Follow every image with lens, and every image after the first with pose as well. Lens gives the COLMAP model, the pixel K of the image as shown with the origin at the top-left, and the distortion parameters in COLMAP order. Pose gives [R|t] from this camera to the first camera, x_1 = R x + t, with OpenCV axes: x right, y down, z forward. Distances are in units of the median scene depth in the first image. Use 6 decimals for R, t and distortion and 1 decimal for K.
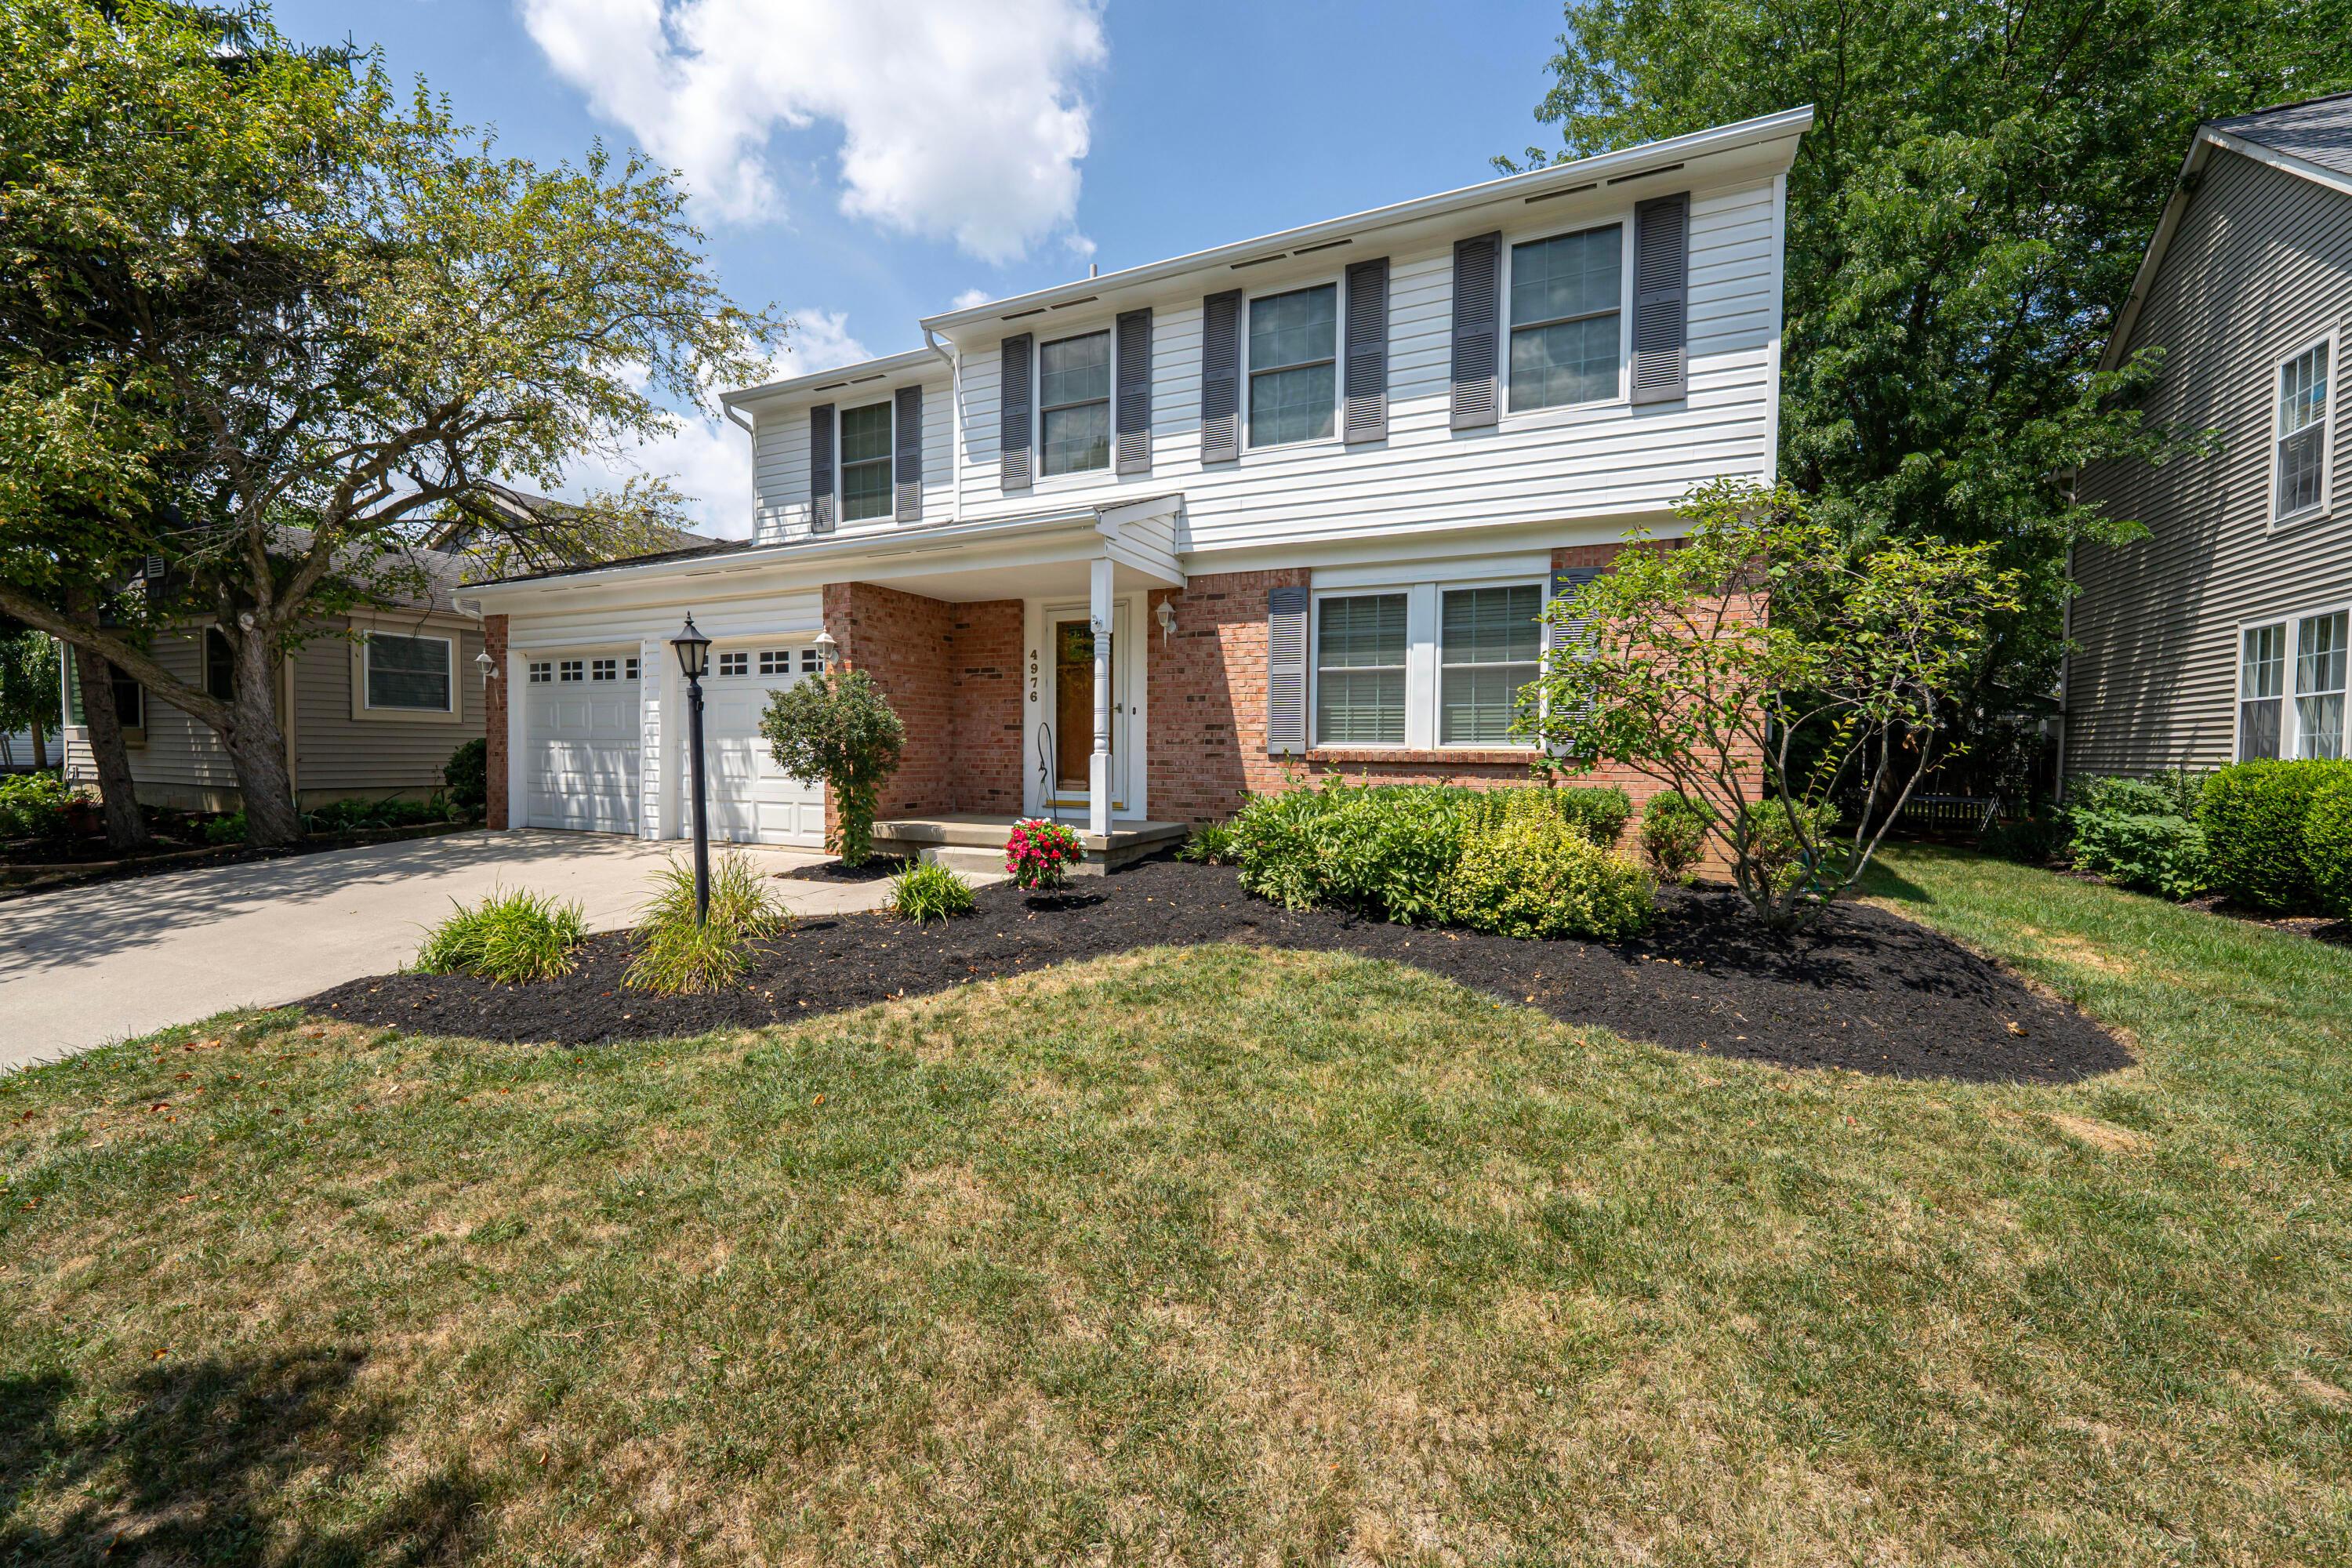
lens RADIAL K [[960.1, 0, 1161.3], [0, 960.1, 788.8], [0, 0, 1]] dist [-0.003579, 0.000117]
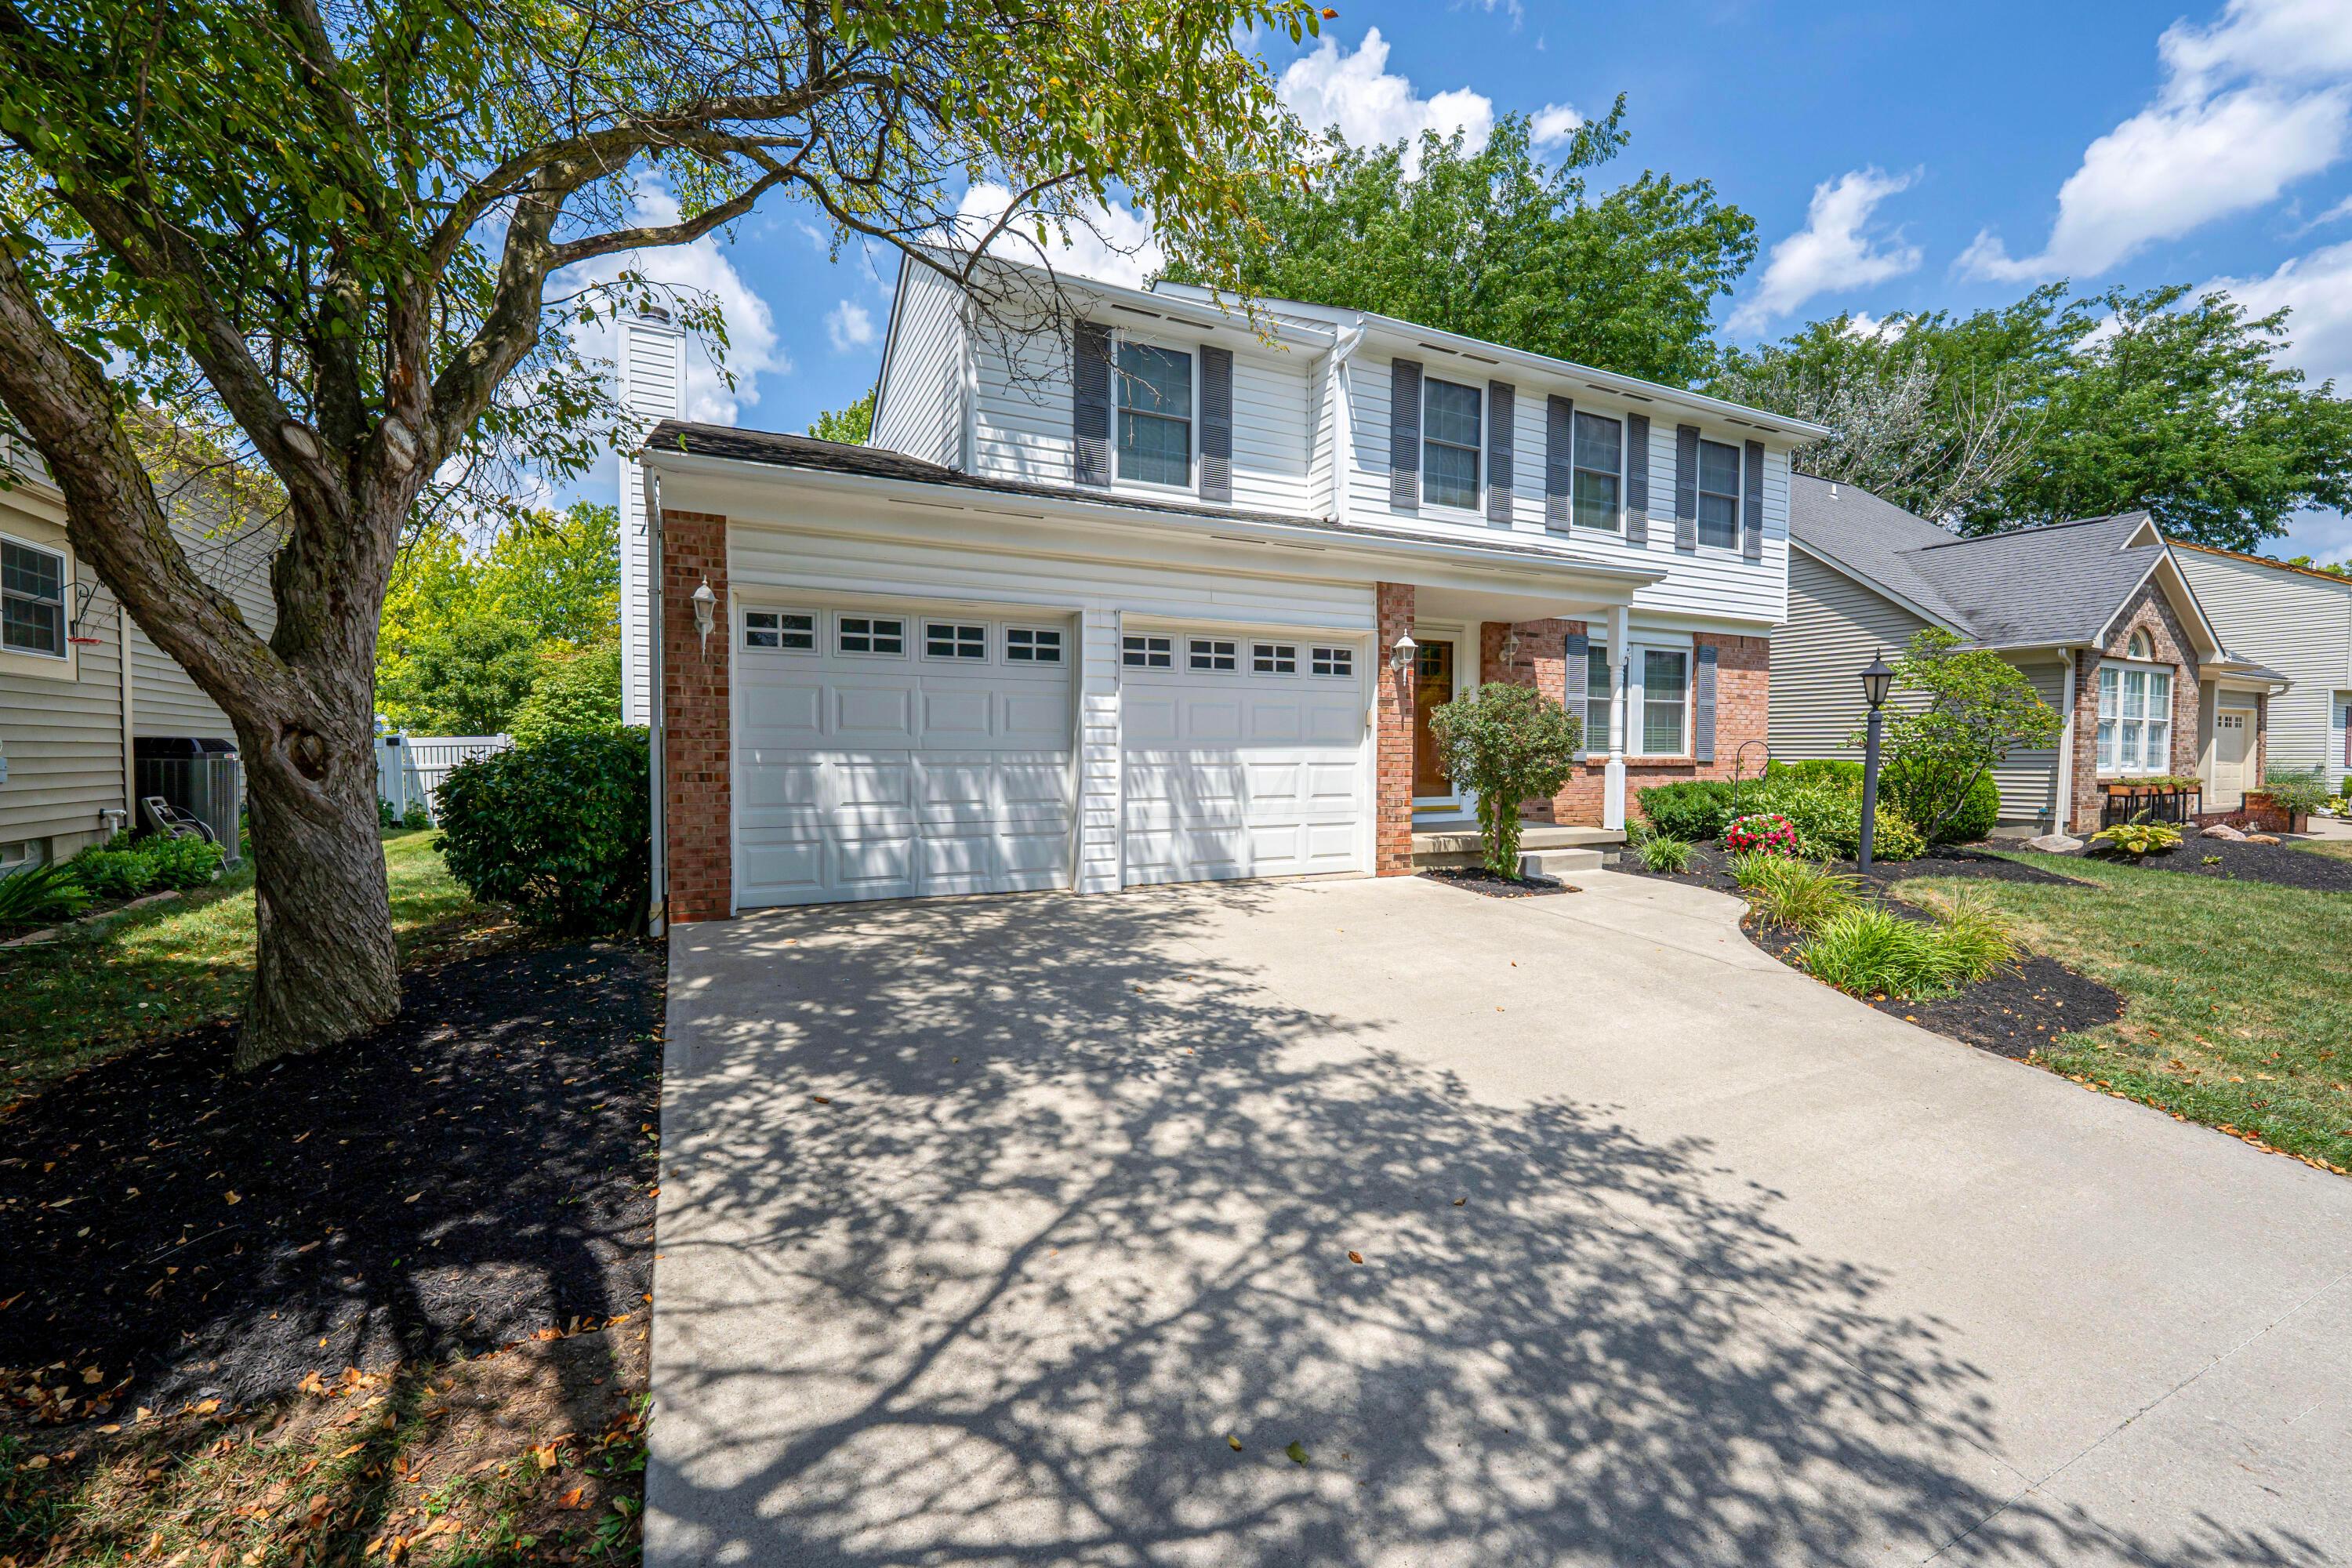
lens RADIAL K [[960.1, 0, 1163.5], [0, 960.1, 777.0], [0, 0, 1]] dist [-0.003579, 0.000117]
pose [[0.620071, -0.025514, 0.784131, -1.118202], [0.030481, 0.999500, 0.008419, -0.039574], [-0.783954, 0.018681, 0.620538, 0.563453]]
